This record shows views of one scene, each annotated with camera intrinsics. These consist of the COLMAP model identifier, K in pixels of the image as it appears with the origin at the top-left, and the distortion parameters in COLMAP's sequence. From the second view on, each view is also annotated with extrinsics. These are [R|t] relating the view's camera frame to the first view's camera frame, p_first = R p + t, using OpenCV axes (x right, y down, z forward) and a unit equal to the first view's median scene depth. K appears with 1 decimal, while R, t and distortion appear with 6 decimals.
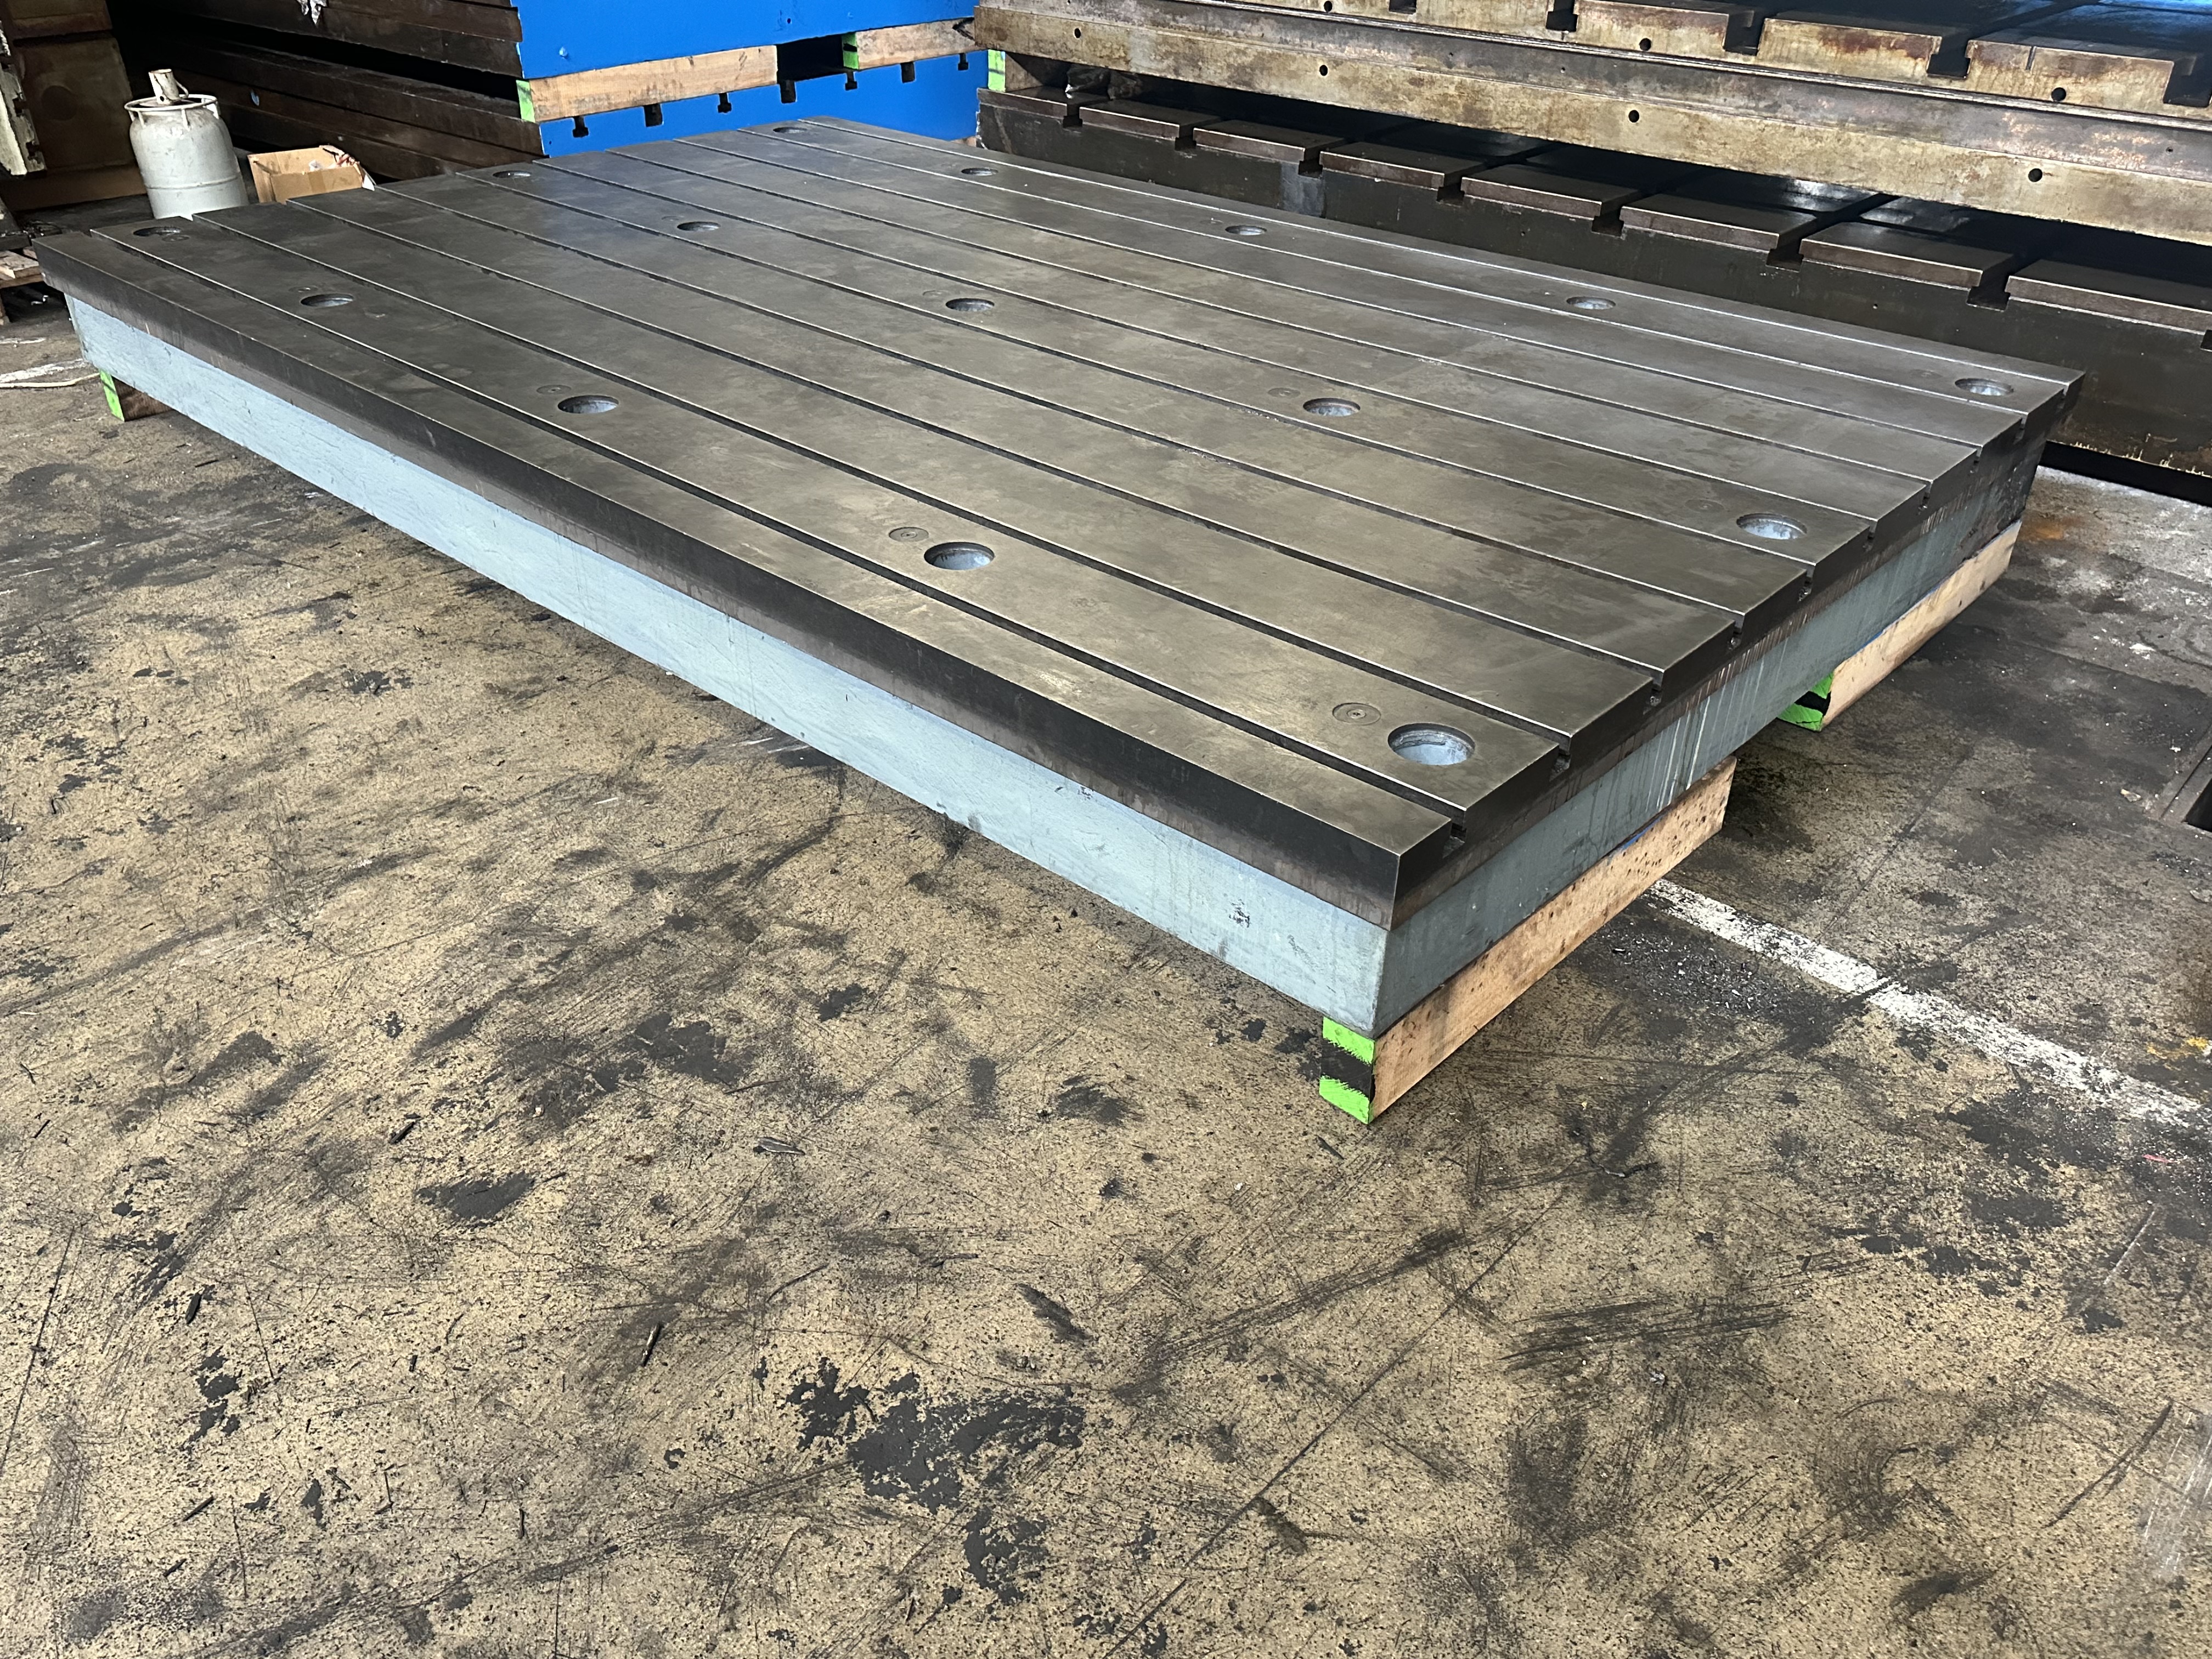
lens RADIAL K [[1608.4, 0, 1167.6], [0, 1608.4, 840.1], [0, 0, 1]] dist [0.051275, -0.065510]
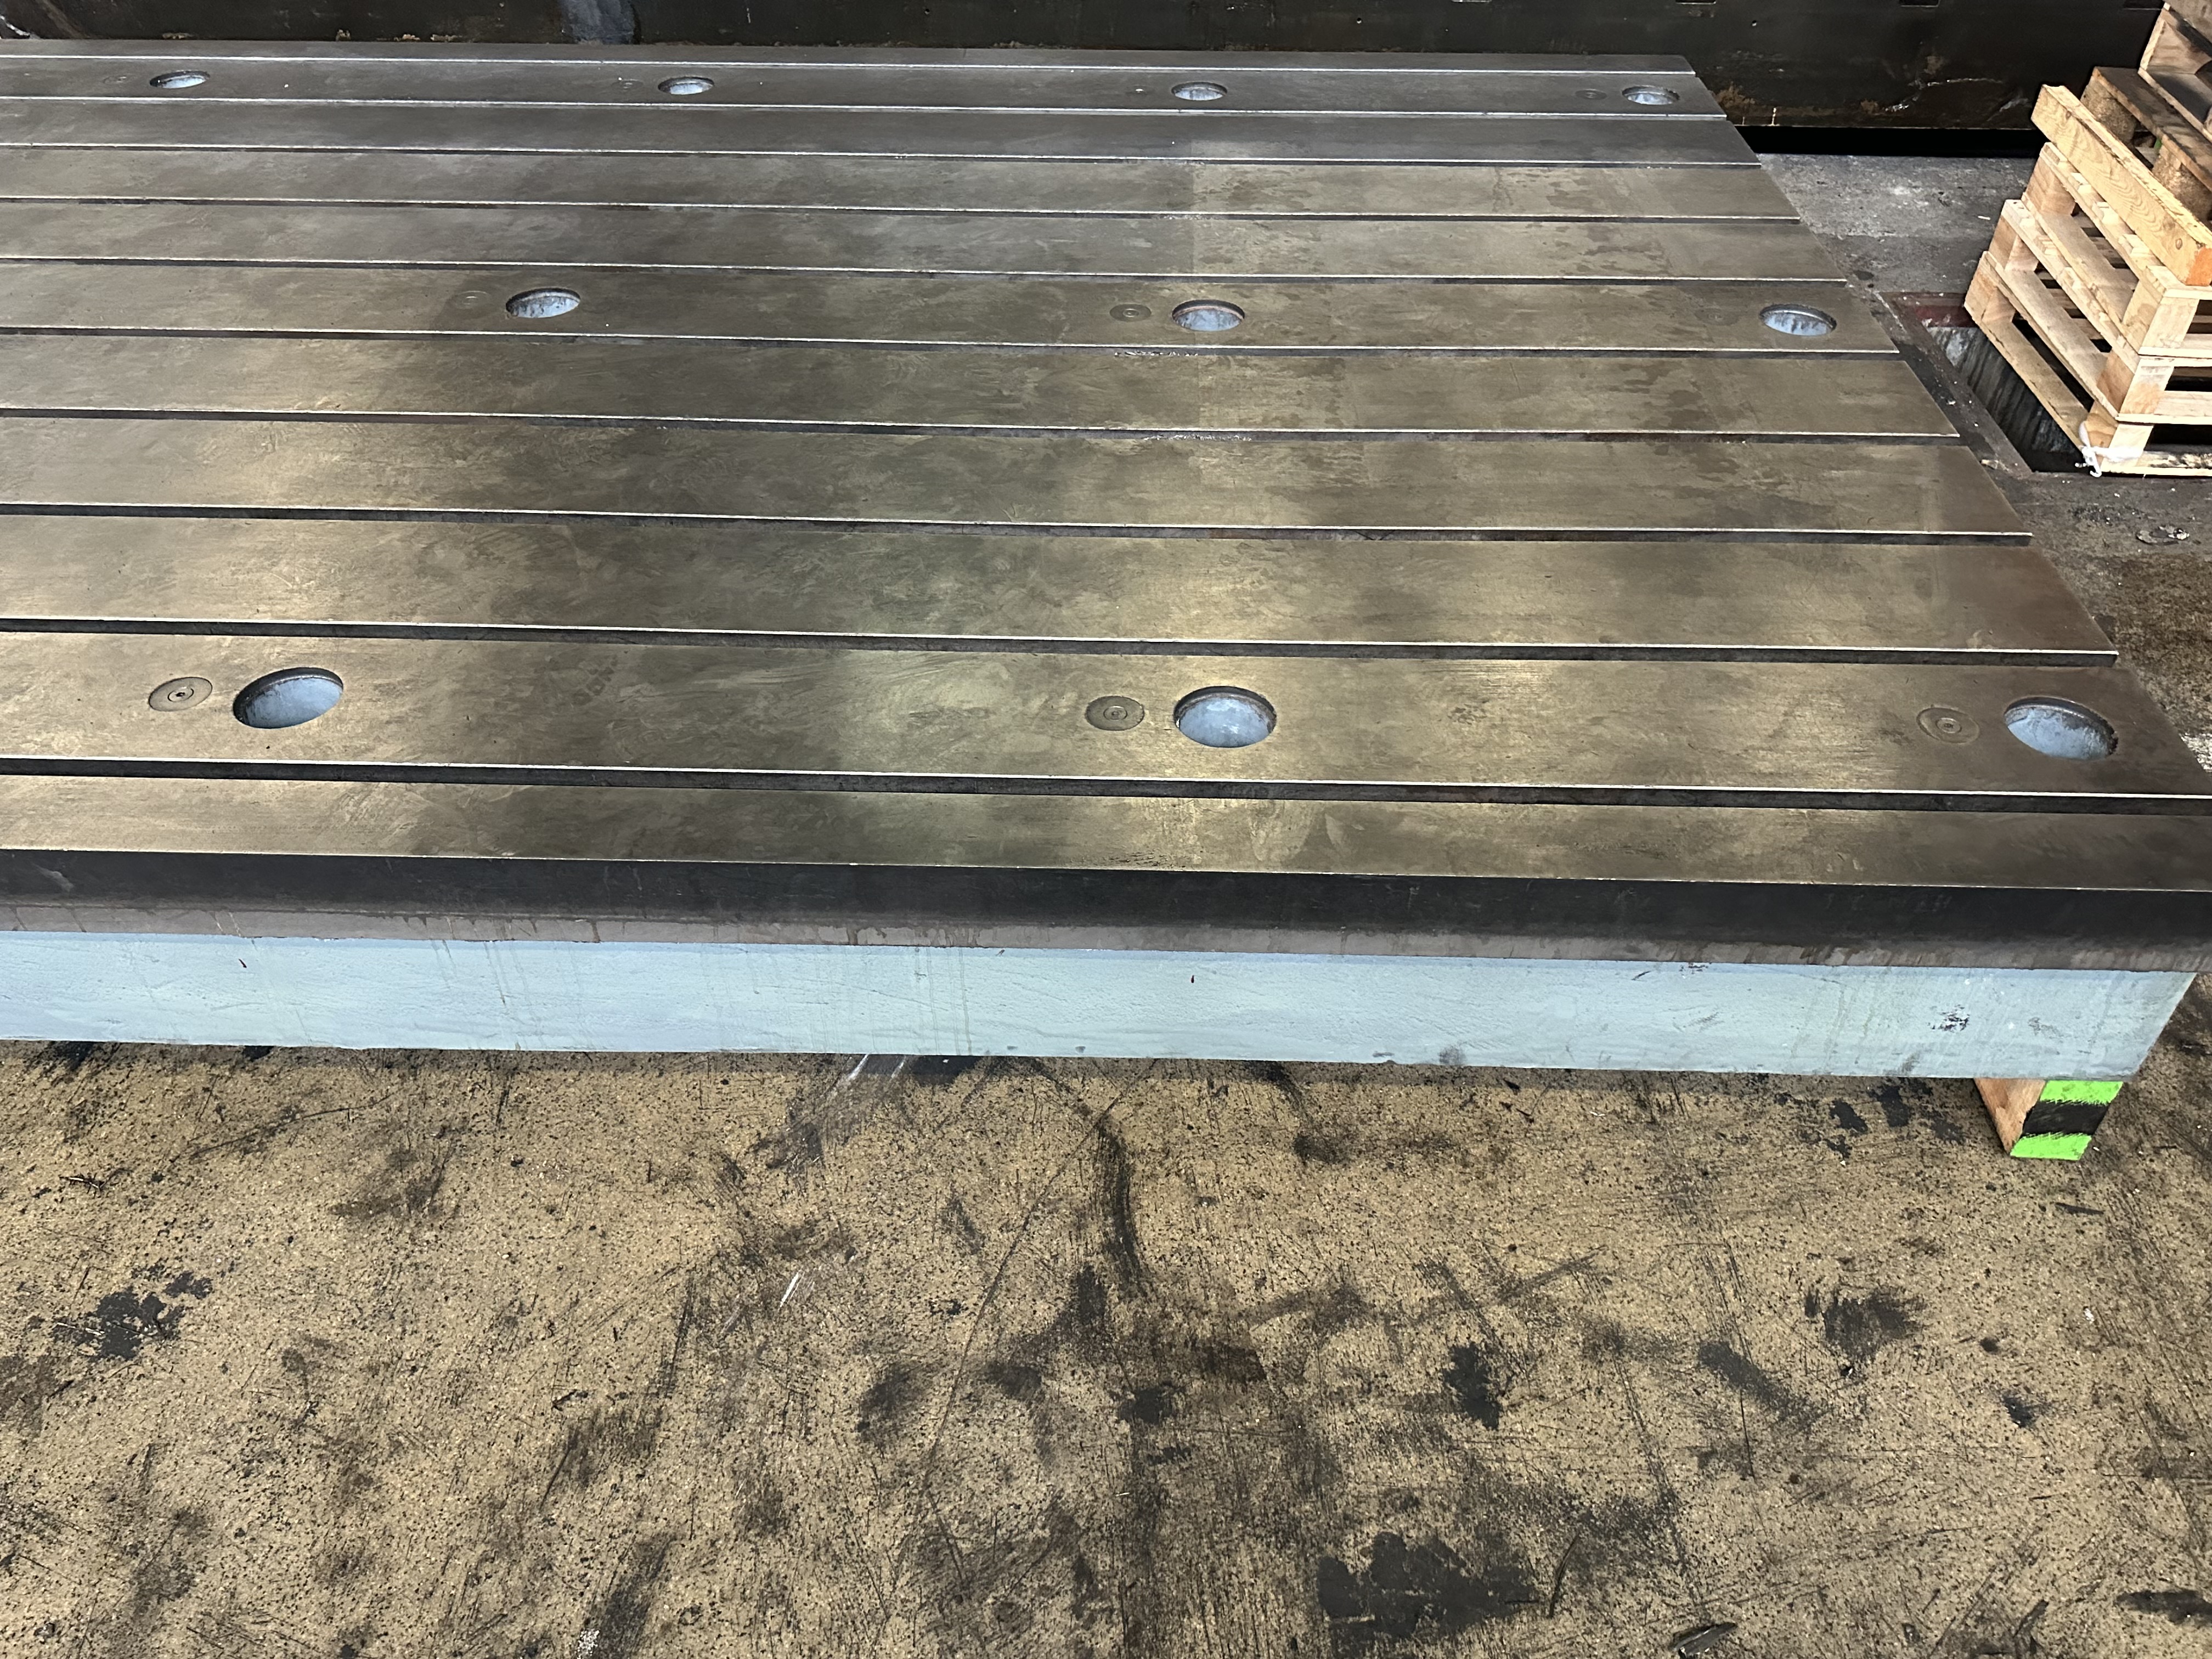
lens RADIAL K [[1608.4, 0, 1088.3], [0, 1608.4, 817.4], [0, 0, 1]] dist [0.051275, -0.065510]
pose [[0.778924, -0.430515, 0.455997, -0.393132], [0.358536, 0.902290, 0.239425, -0.251315], [-0.514518, -0.023003, 0.857171, 0.348977]]
